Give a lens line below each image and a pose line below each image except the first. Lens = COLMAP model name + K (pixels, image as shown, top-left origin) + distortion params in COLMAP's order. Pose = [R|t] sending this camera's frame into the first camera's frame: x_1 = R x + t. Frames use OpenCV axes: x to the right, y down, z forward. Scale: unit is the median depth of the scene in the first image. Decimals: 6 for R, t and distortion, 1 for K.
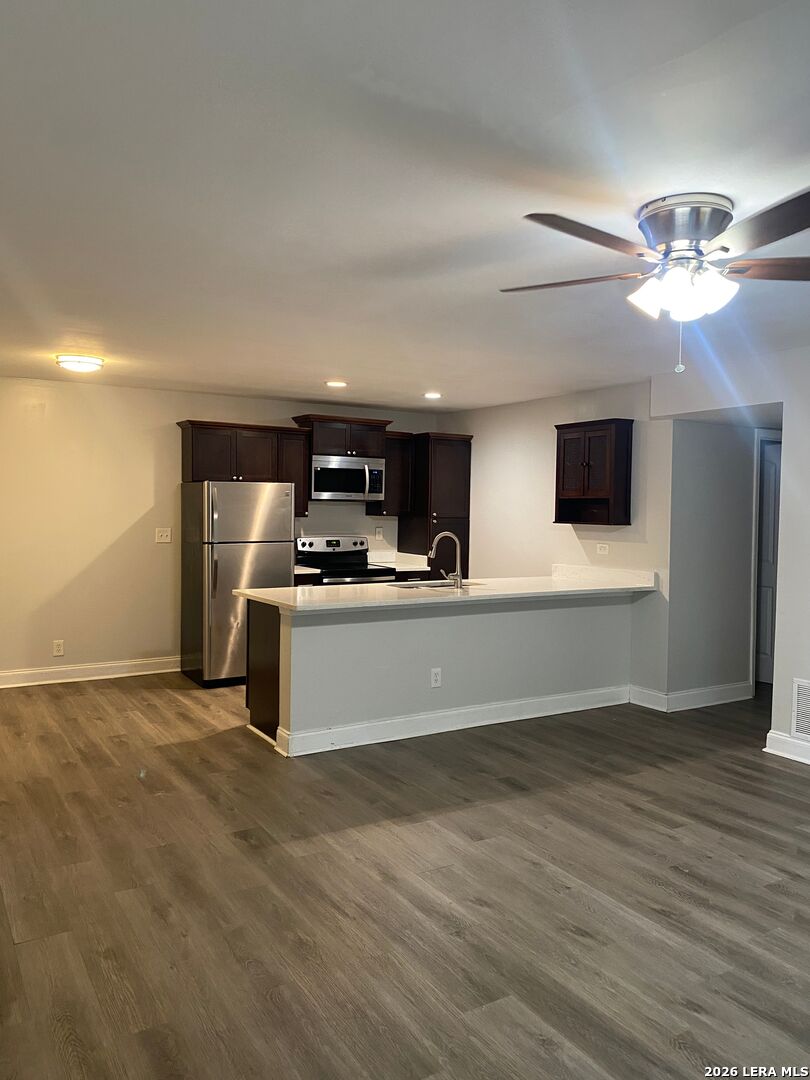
lens RADIAL K [[827.1, 0, 407.7], [0, 827.1, 538.4], [0, 0, 1]] dist [0.015290, -0.019043]
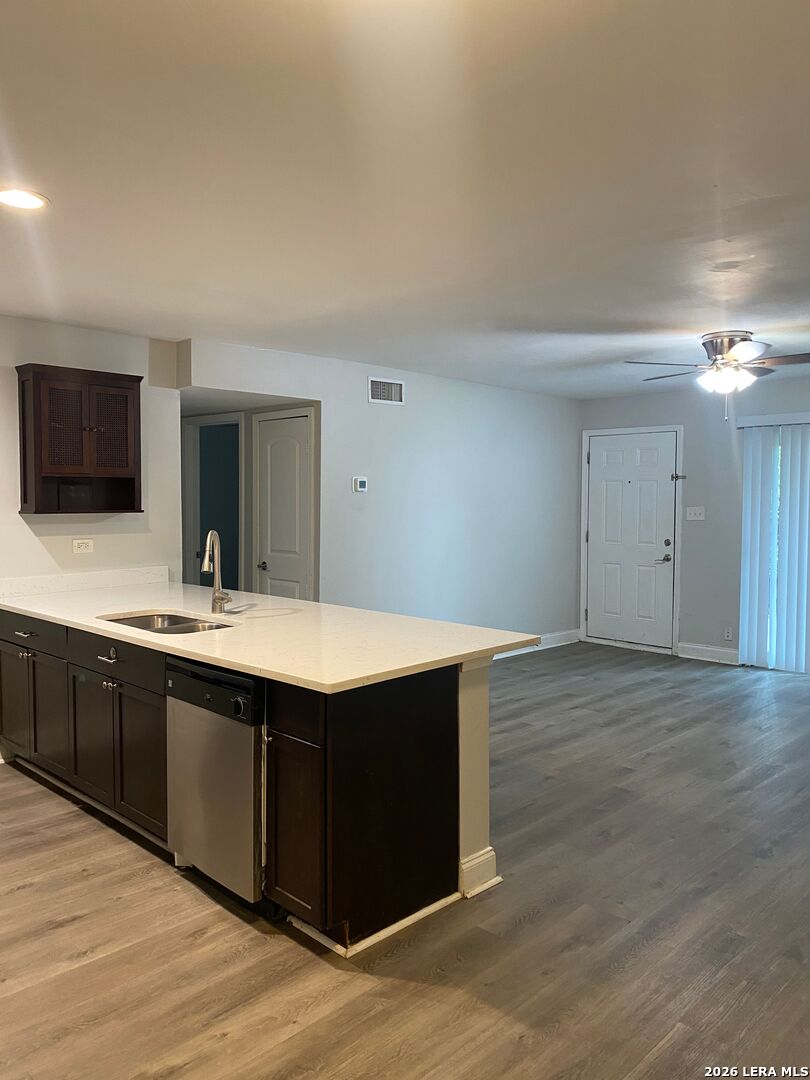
lens RADIAL K [[827.1, 0, 406.3], [0, 827.1, 539.2], [0, 0, 1]] dist [0.015290, -0.019043]
pose [[-0.254775, -0.066607, 0.964704, -0.526227], [0.034764, 0.996349, 0.077973, -0.038986], [-0.966375, 0.053403, -0.251529, 0.874252]]
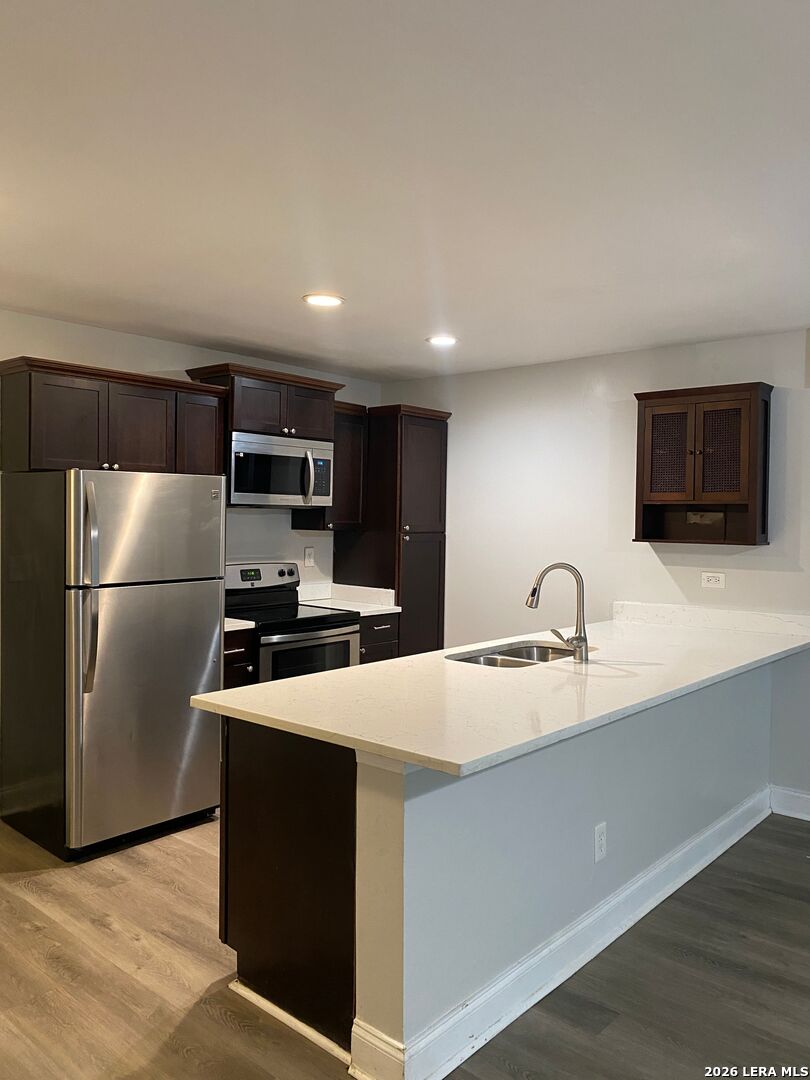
lens RADIAL K [[827.1, 0, 409.0], [0, 827.1, 537.2], [0, 0, 1]] dist [0.015290, -0.019043]
pose [[0.952655, -0.009984, 0.303890, -0.193801], [0.012184, 0.999911, -0.005346, -0.020385], [-0.303810, 0.008795, 0.952692, 0.420411]]
